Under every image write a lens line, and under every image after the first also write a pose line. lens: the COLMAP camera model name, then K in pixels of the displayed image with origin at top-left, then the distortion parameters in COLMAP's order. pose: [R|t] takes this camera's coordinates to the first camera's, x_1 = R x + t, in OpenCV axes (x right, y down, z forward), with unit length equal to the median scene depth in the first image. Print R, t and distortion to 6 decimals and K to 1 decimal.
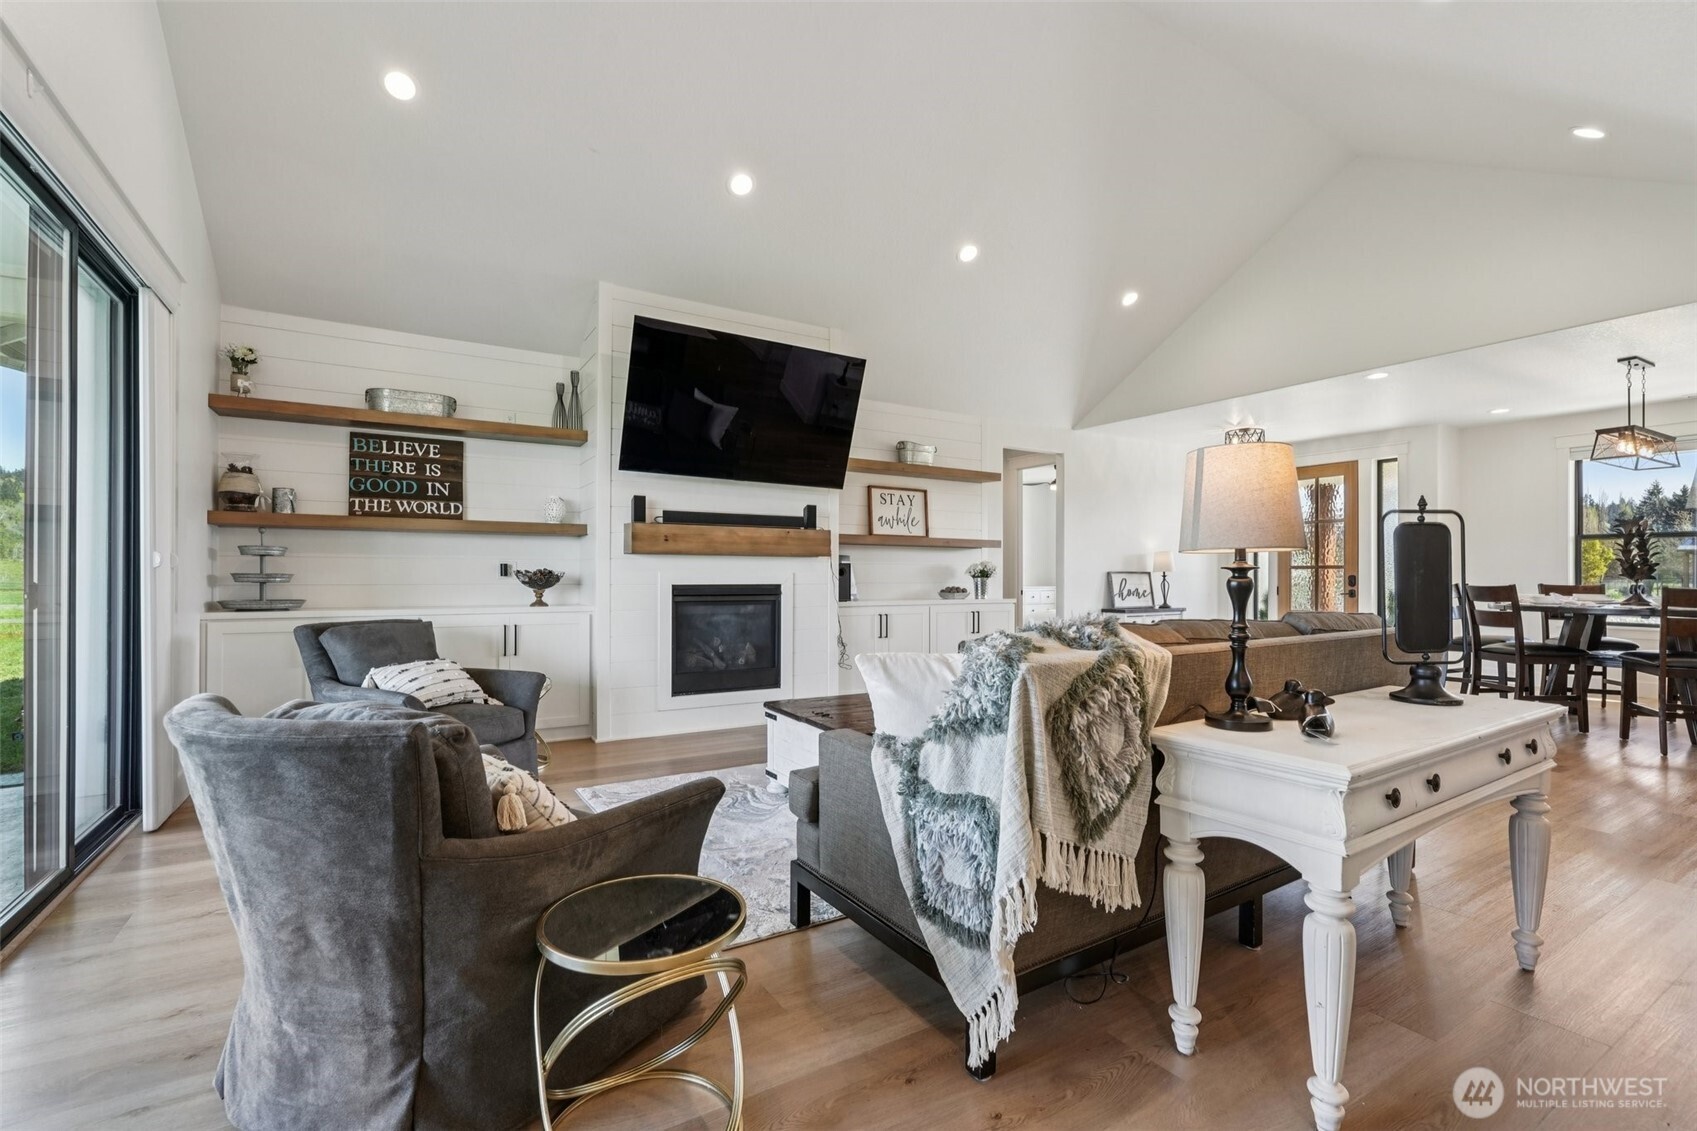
lens RADIAL K [[741.4, 0, 847.2], [0, 741.4, 571.2], [0, 0, 1]] dist [0.000671, 0.000143]
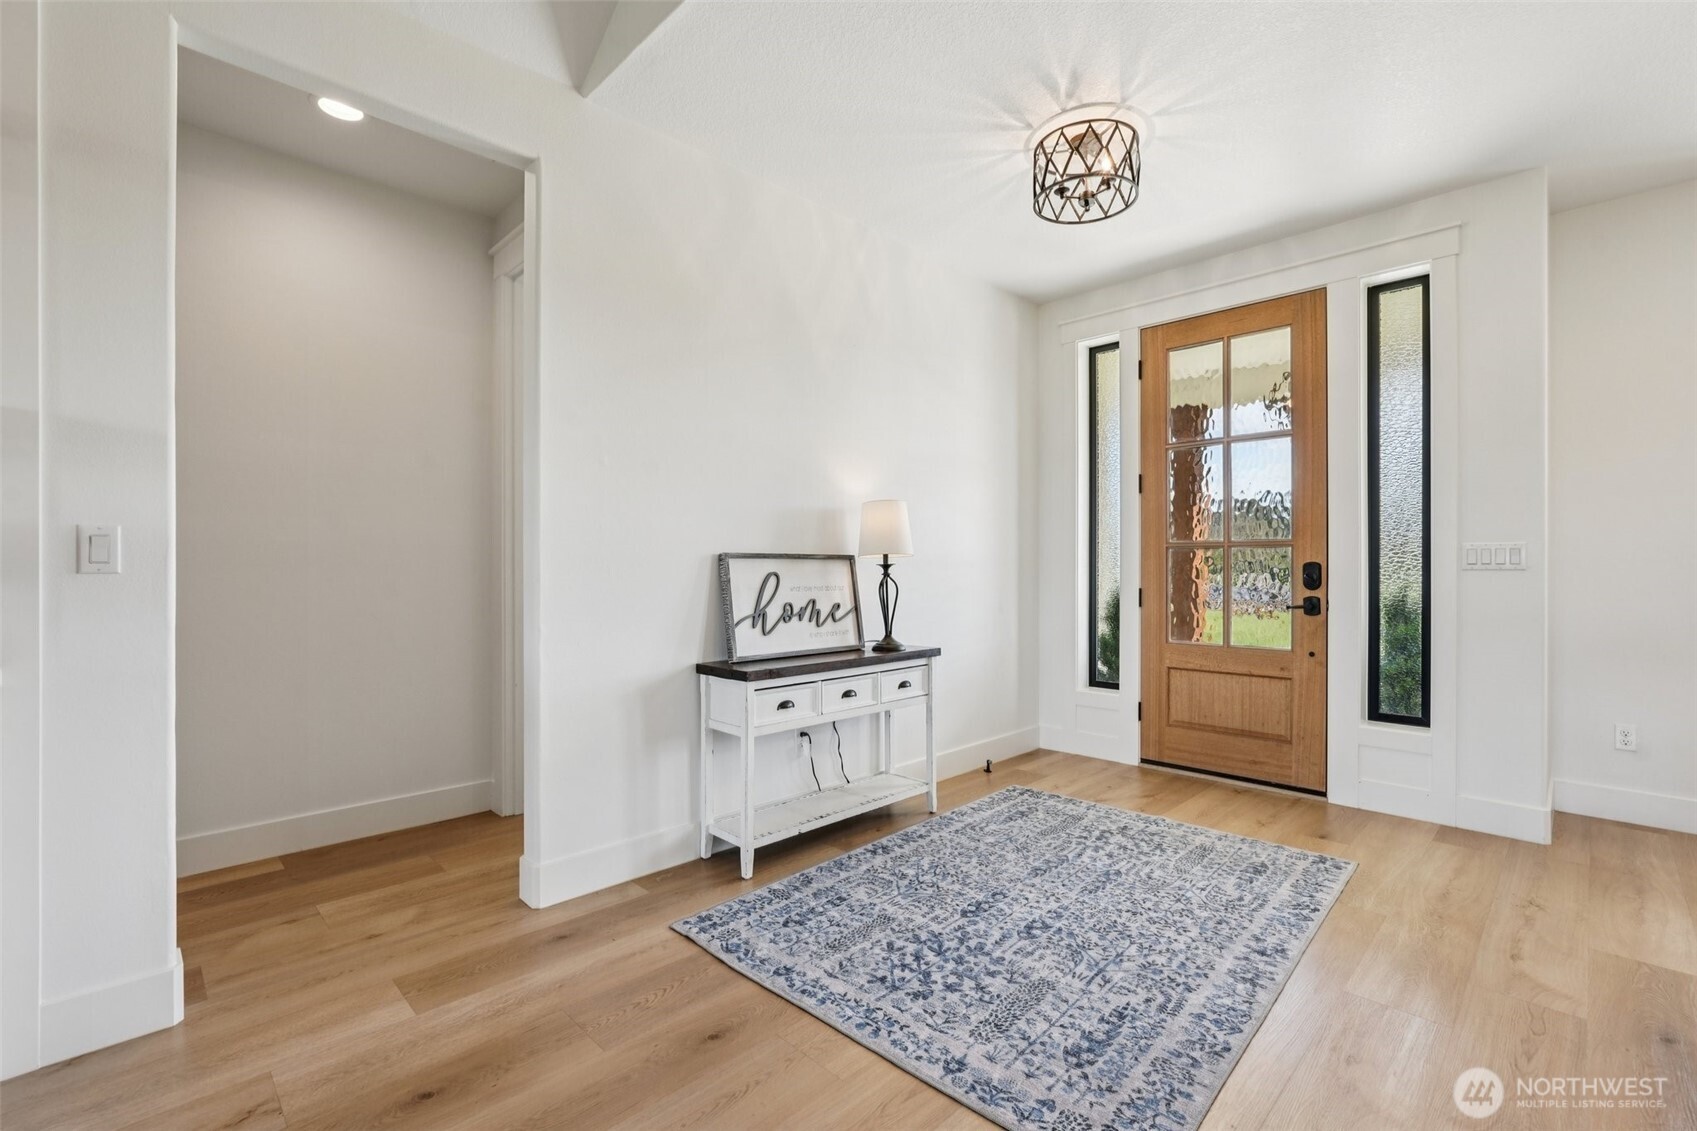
lens RADIAL K [[741.4, 0, 851.8], [0, 741.4, 562.4], [0, 0, 1]] dist [0.000671, 0.000143]
pose [[0.975779, -0.002504, 0.218745, 0.331075], [0.001607, 0.999990, 0.004280, 0.003156], [-0.218754, -0.003825, 0.975773, 0.640204]]
